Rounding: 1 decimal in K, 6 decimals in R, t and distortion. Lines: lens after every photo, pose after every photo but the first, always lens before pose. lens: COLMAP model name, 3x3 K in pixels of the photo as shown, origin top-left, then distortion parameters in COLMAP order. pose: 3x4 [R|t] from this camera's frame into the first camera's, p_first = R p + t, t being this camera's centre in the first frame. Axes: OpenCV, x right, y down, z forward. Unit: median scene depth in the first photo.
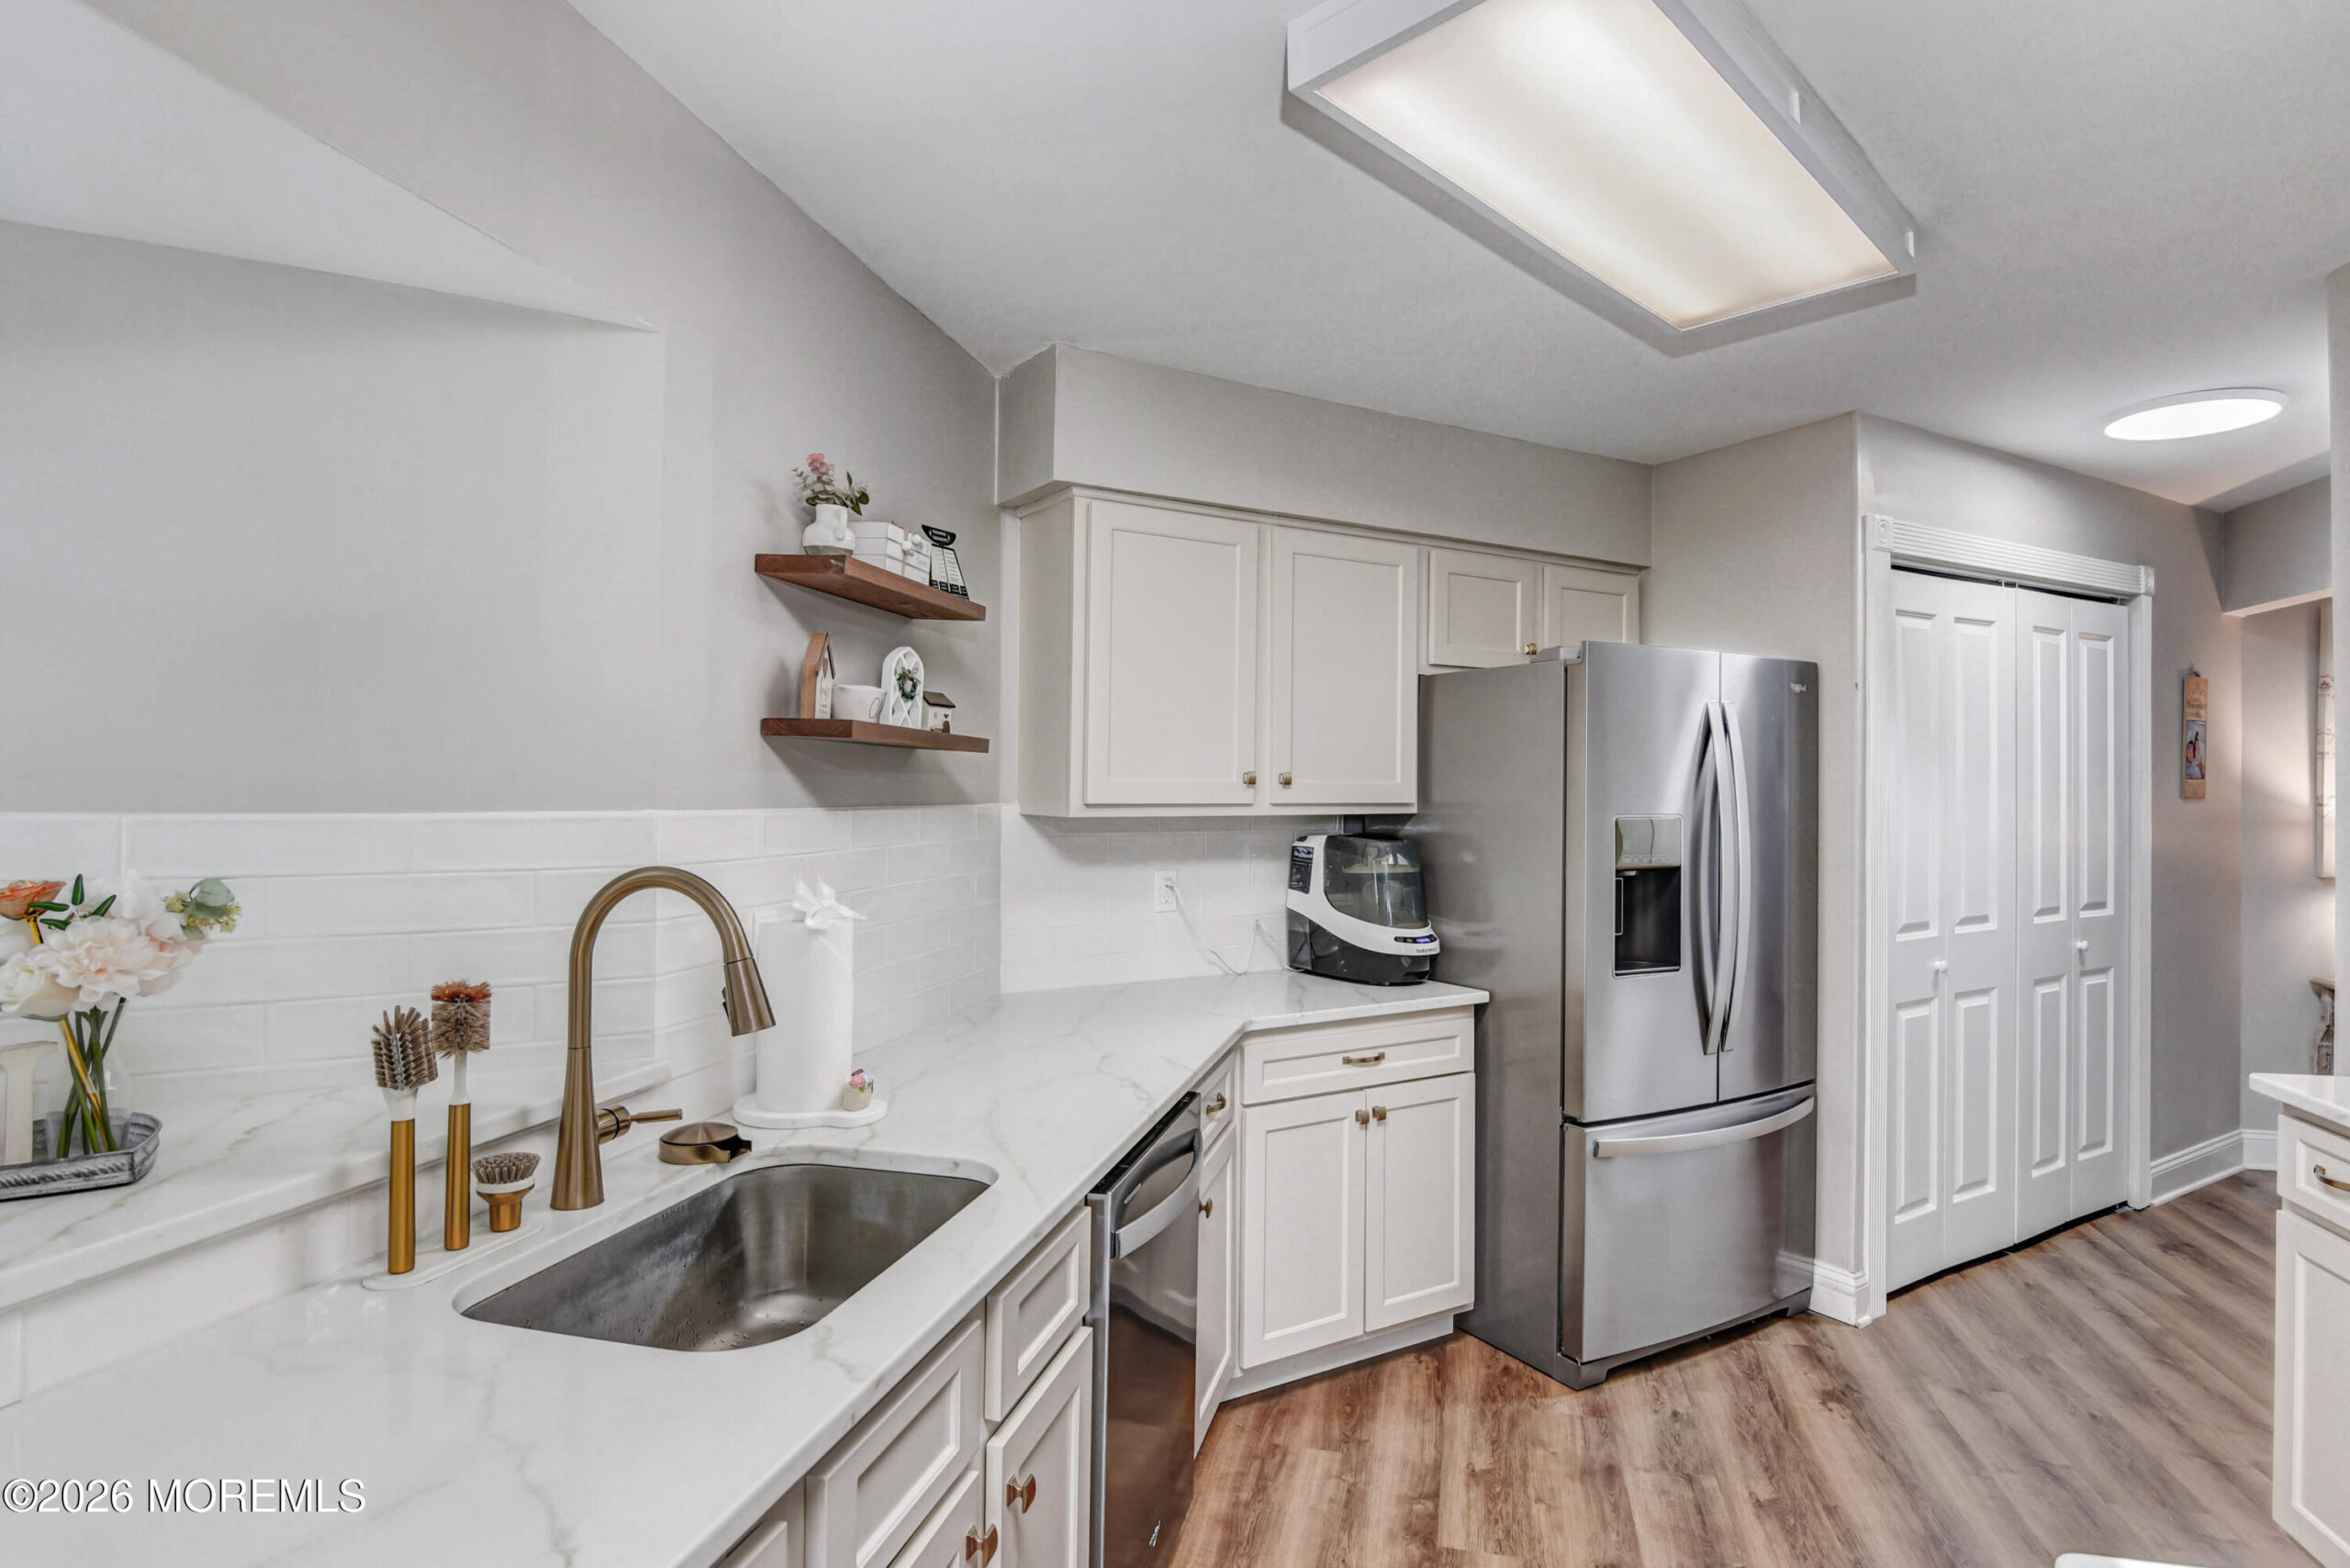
lens RADIAL K [[1226.4, 0, 1166.7], [0, 1226.4, 778.8], [0, 0, 1]] dist [-0.014376, 0.000256]
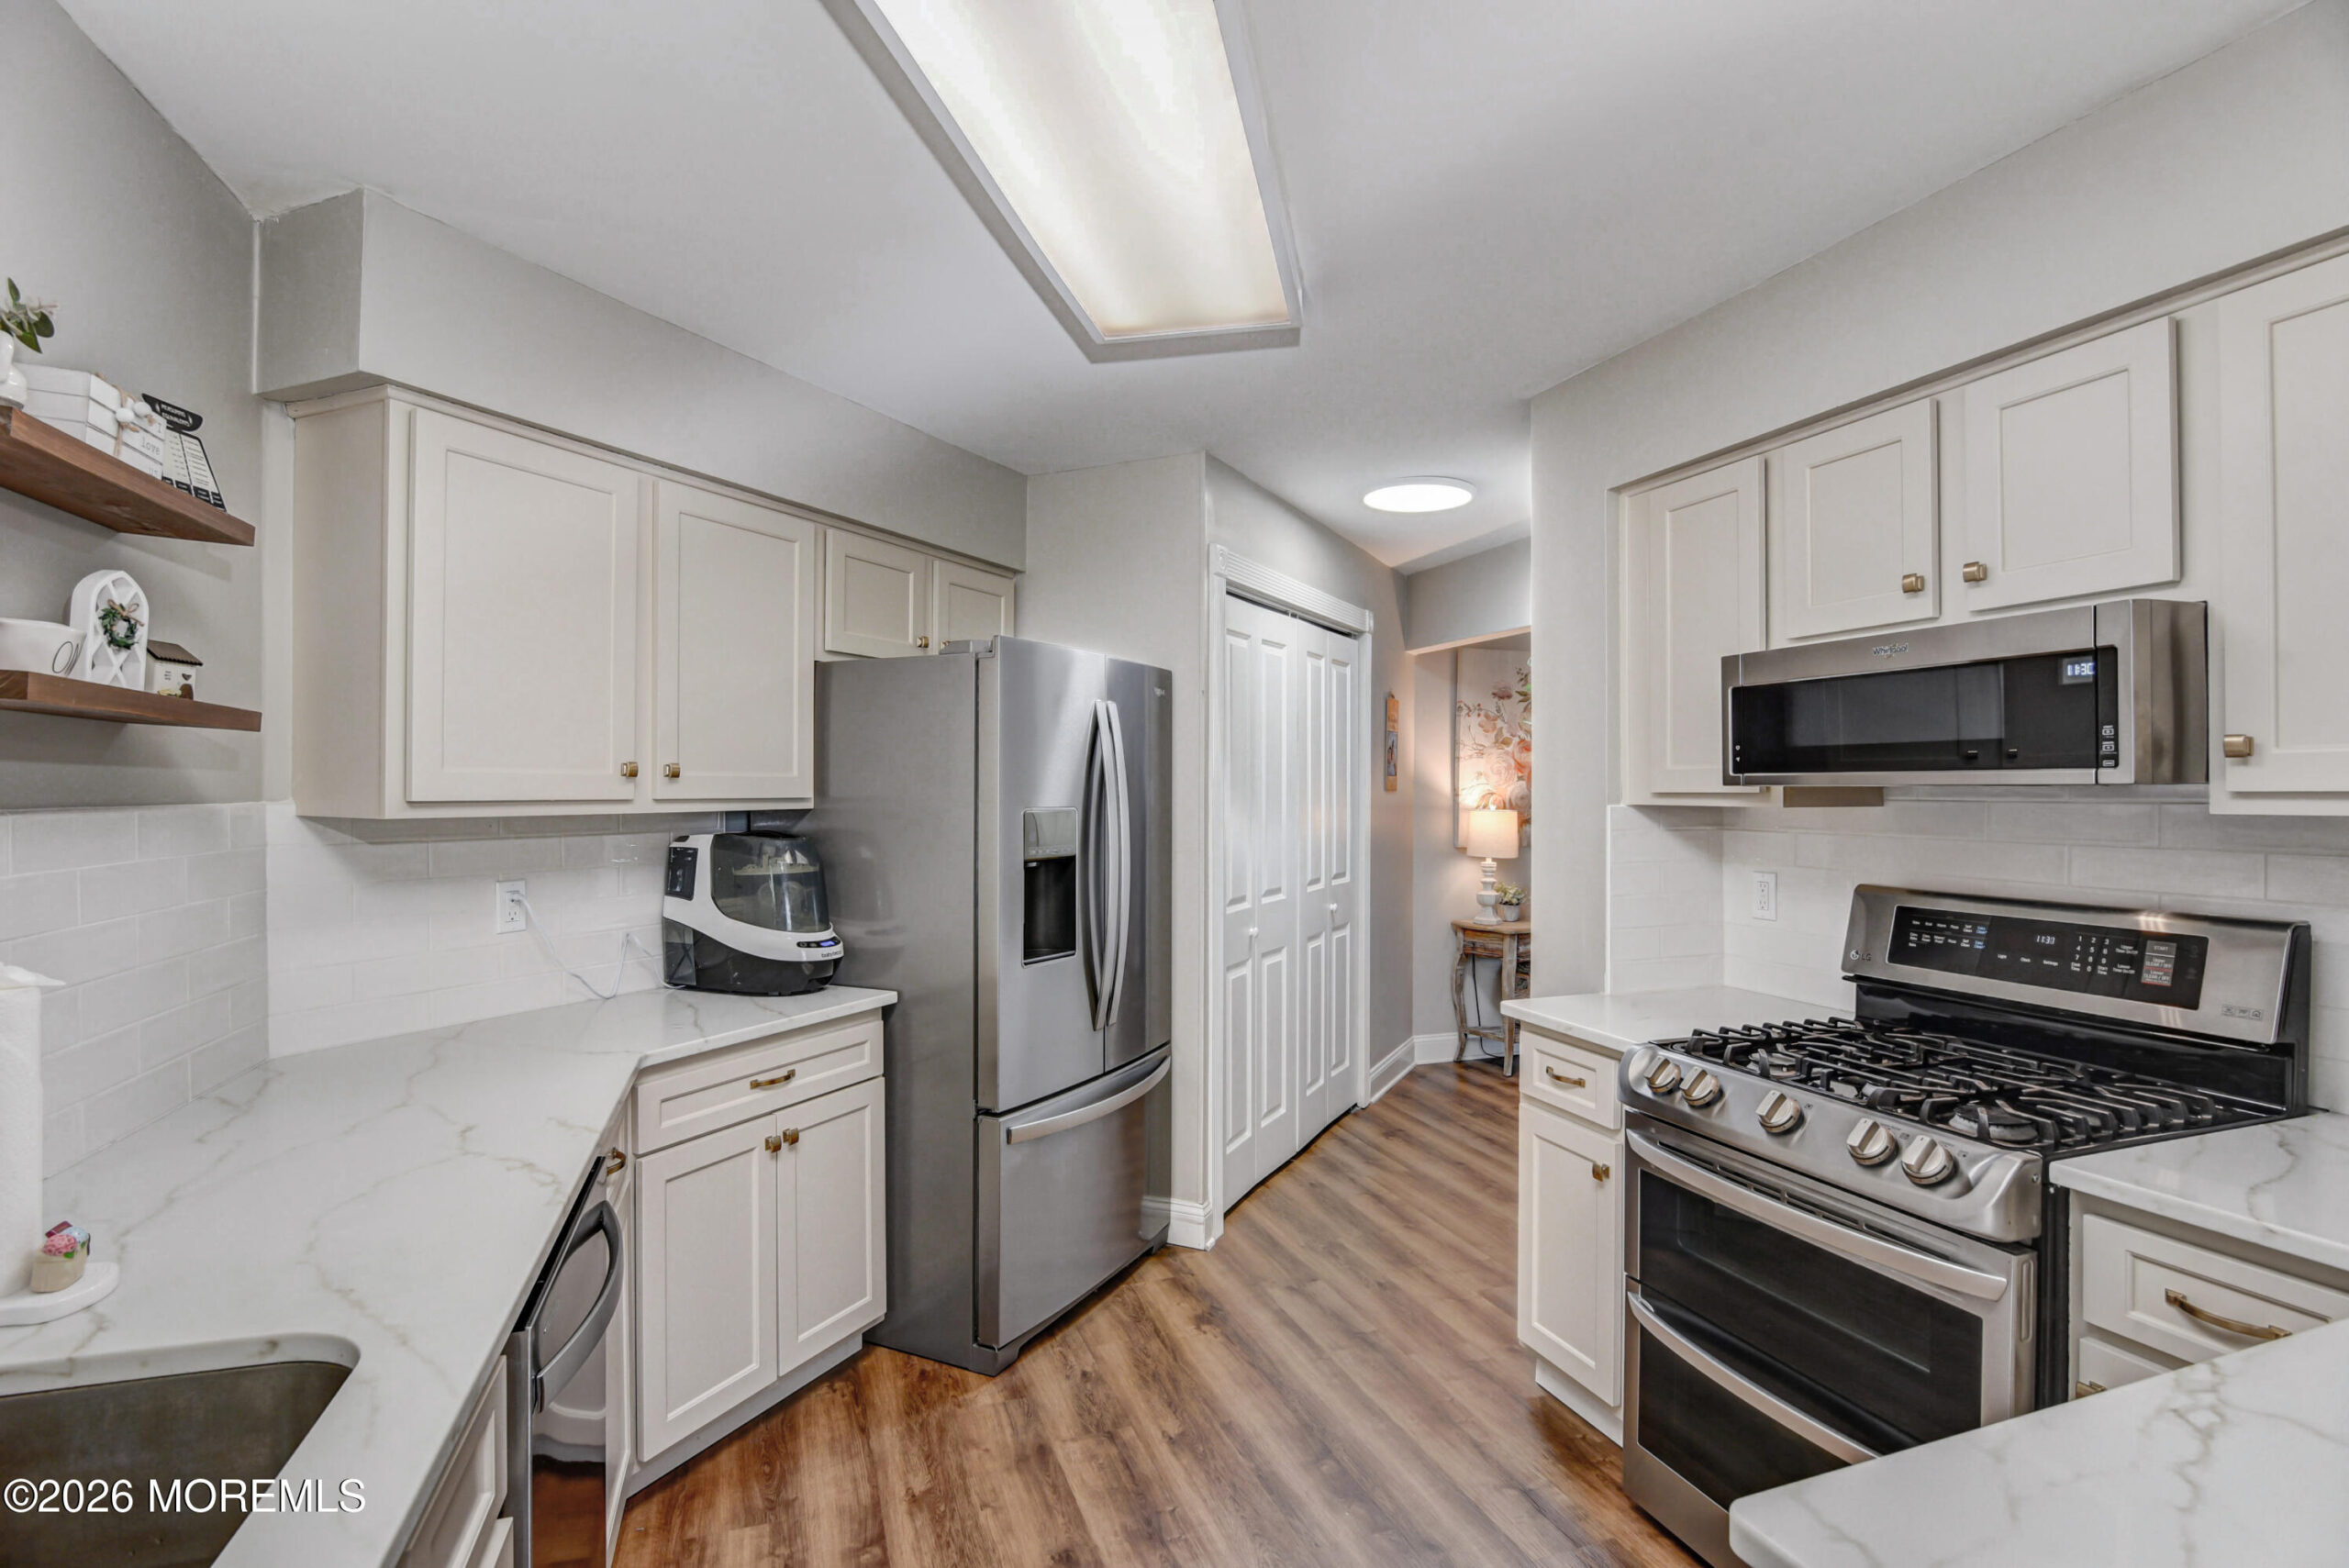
lens RADIAL K [[1149.9, 0, 1170.2], [0, 1149.9, 798.7], [0, 0, 1]] dist [-0.017760, -0.001214]
pose [[0.832739, -0.006977, 0.553622, -0.062844], [-0.004841, 0.999791, 0.019881, 0.002185], [-0.553645, -0.019236, 0.832531, 0.135053]]
